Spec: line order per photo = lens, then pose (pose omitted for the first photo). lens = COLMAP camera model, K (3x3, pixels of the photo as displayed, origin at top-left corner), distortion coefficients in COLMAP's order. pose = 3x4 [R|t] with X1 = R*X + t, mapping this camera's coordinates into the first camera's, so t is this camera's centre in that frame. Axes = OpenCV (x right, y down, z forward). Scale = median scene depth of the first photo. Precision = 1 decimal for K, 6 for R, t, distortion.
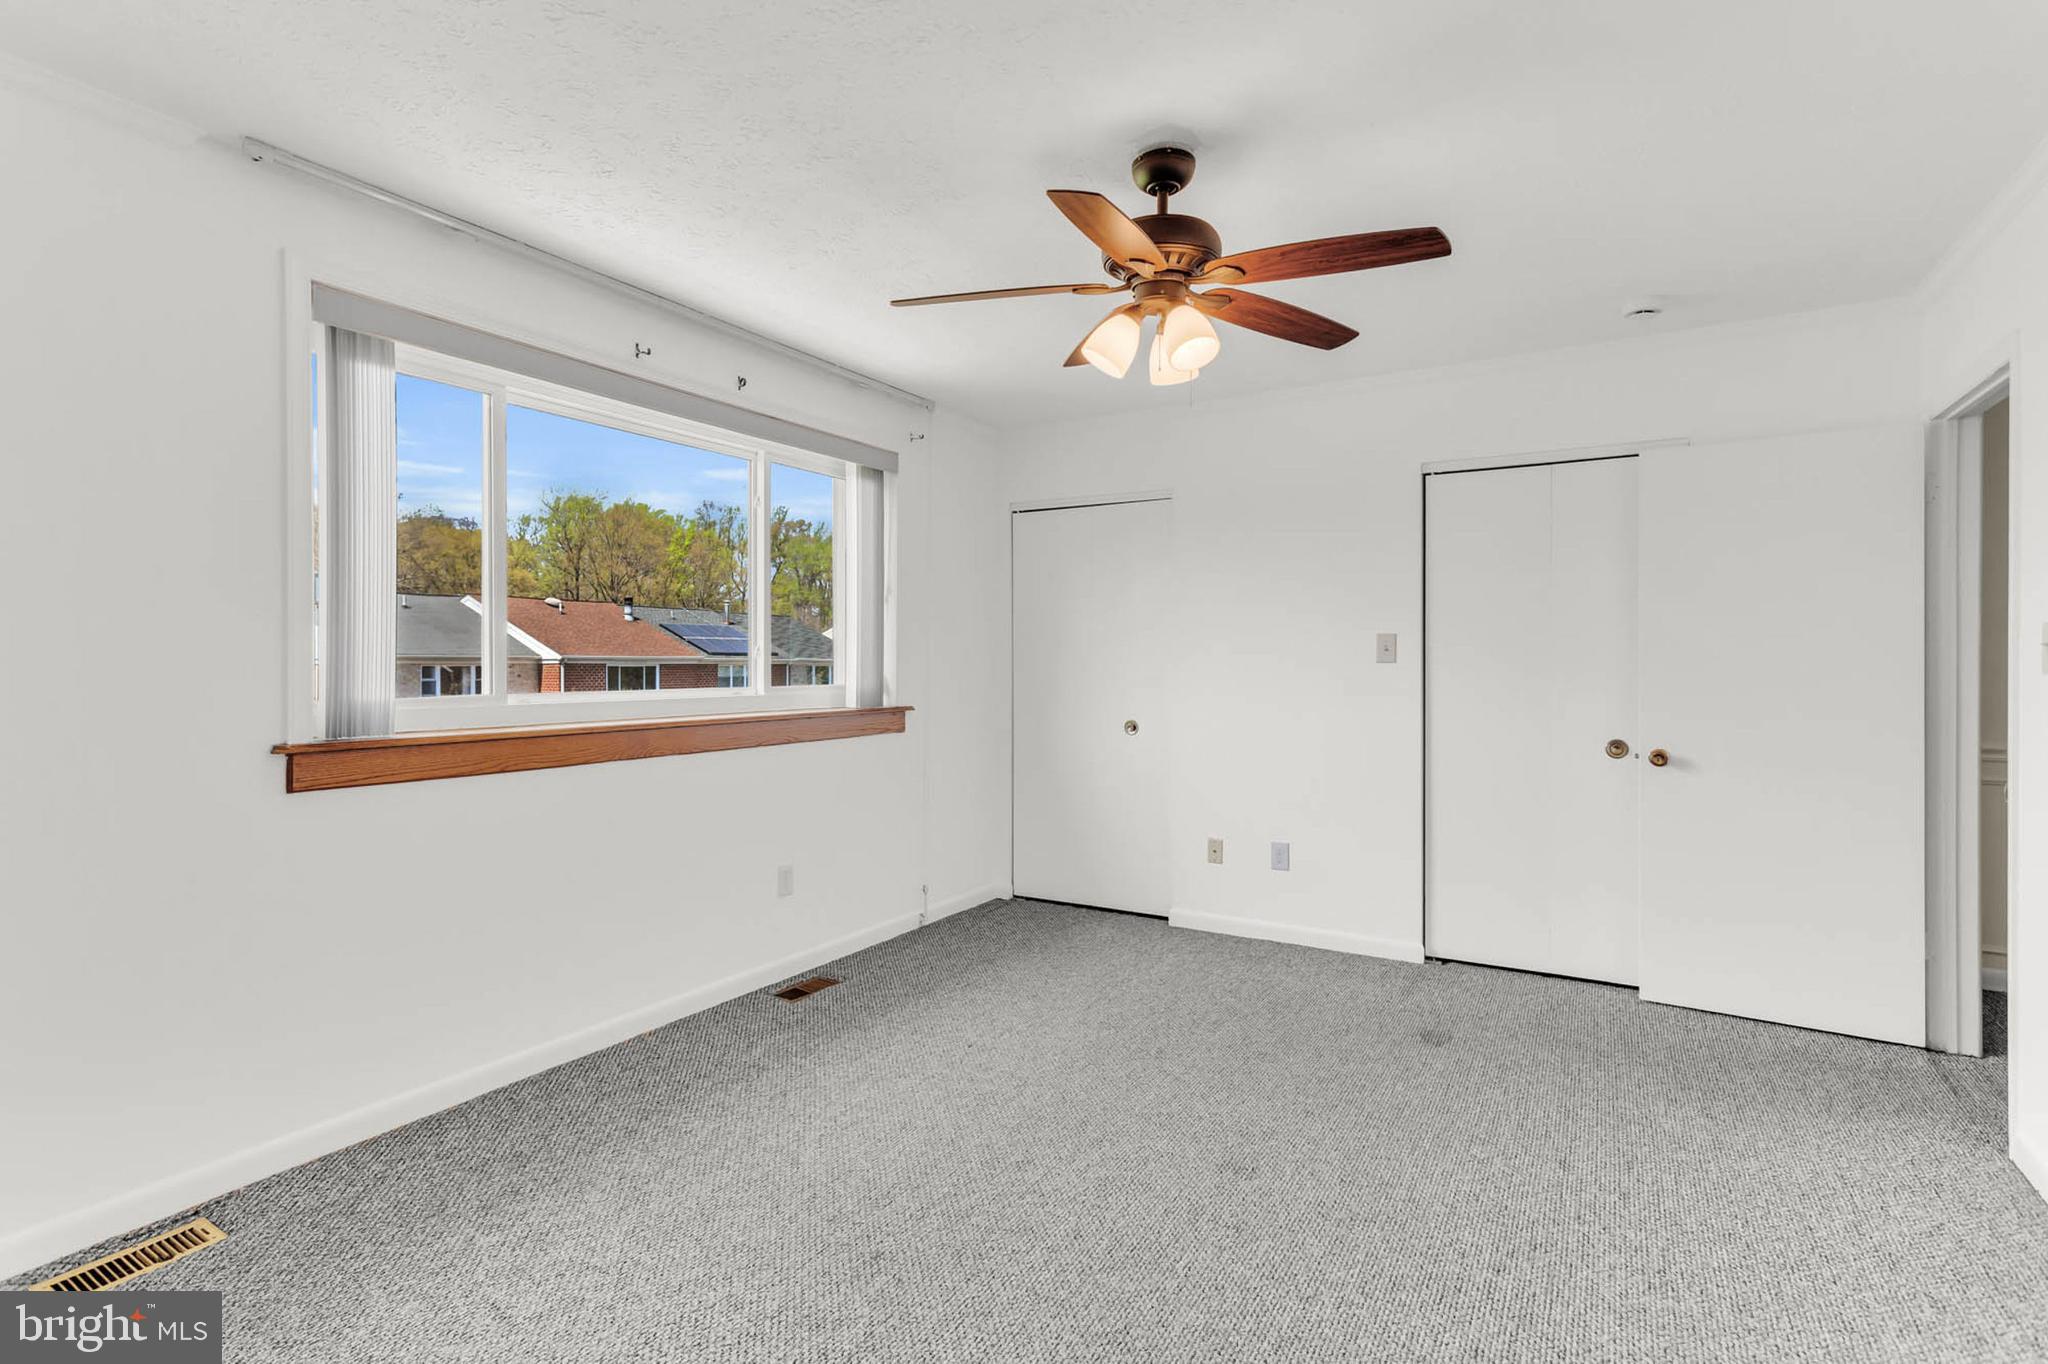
lens RADIAL K [[989.8, 0, 1011.6], [0, 989.8, 670.4], [0, 0, 1]] dist [-0.002808, -0.000108]
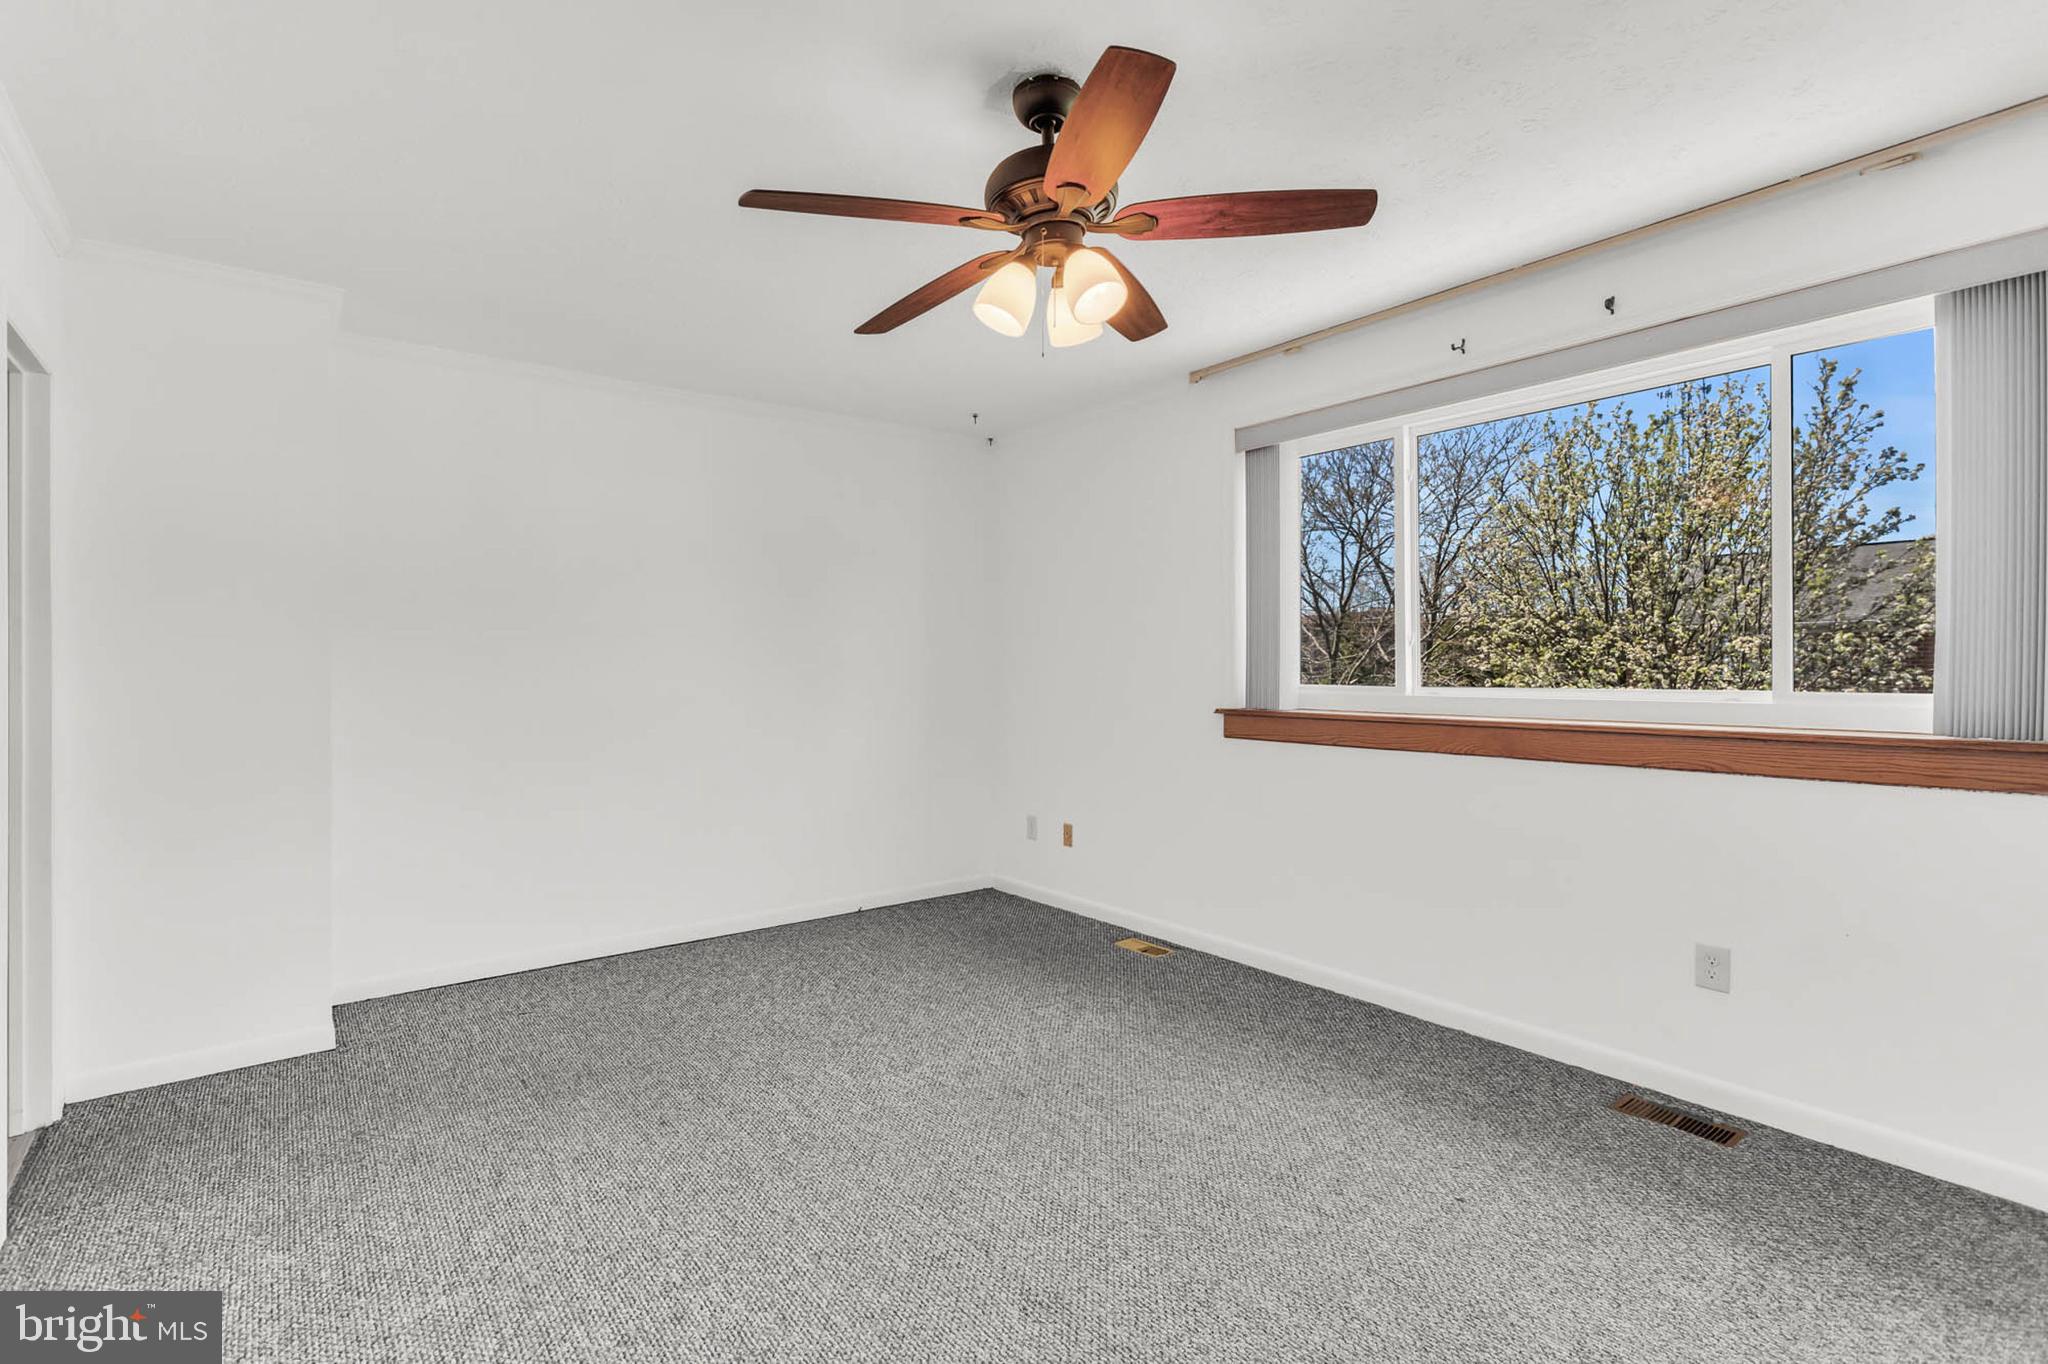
lens RADIAL K [[989.8, 0, 1011.6], [0, 989.8, 670.4], [0, 0, 1]] dist [-0.002808, -0.000108]
pose [[-0.381016, 0.007527, -0.924538, 0.785330], [-0.001738, 0.999959, 0.008857, -0.005118], [0.924567, 0.004981, -0.380987, 1.044922]]
